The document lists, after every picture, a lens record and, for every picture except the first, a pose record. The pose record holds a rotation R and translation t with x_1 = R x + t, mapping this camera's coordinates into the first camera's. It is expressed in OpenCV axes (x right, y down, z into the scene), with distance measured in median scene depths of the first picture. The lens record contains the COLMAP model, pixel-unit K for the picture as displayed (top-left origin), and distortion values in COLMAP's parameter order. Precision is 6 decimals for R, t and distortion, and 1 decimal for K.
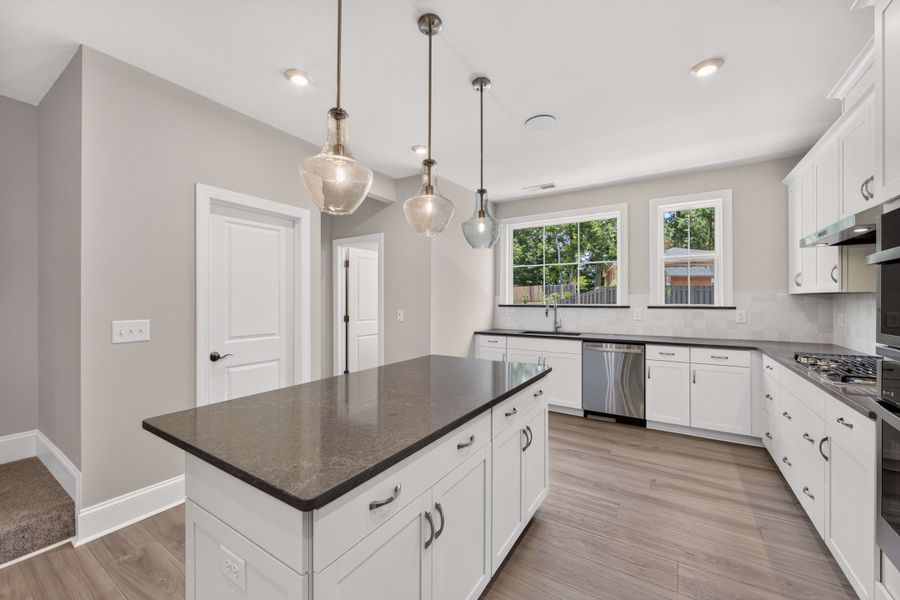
lens RADIAL K [[354.0, 0, 449.7], [0, 354.0, 301.0], [0, 0, 1]] dist [-0.001045, -0.000648]
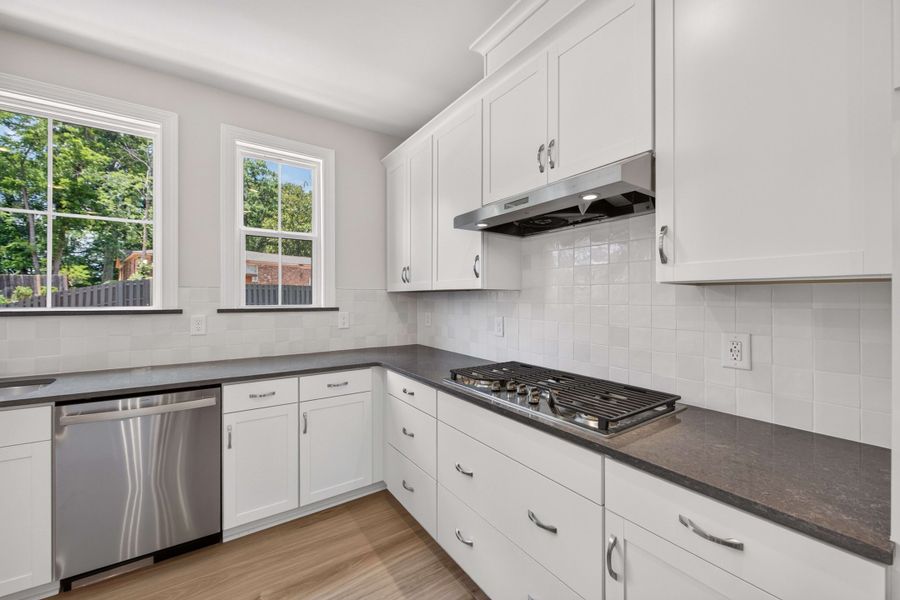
lens RADIAL K [[354.0, 0, 449.2], [0, 354.0, 297.7], [0, 0, 1]] dist [-0.001045, -0.000648]
pose [[0.395311, 0.003865, 0.918539, 0.202716], [0.001785, 0.999986, -0.004976, -0.000644], [-0.918546, 0.003607, 0.395299, 0.474459]]
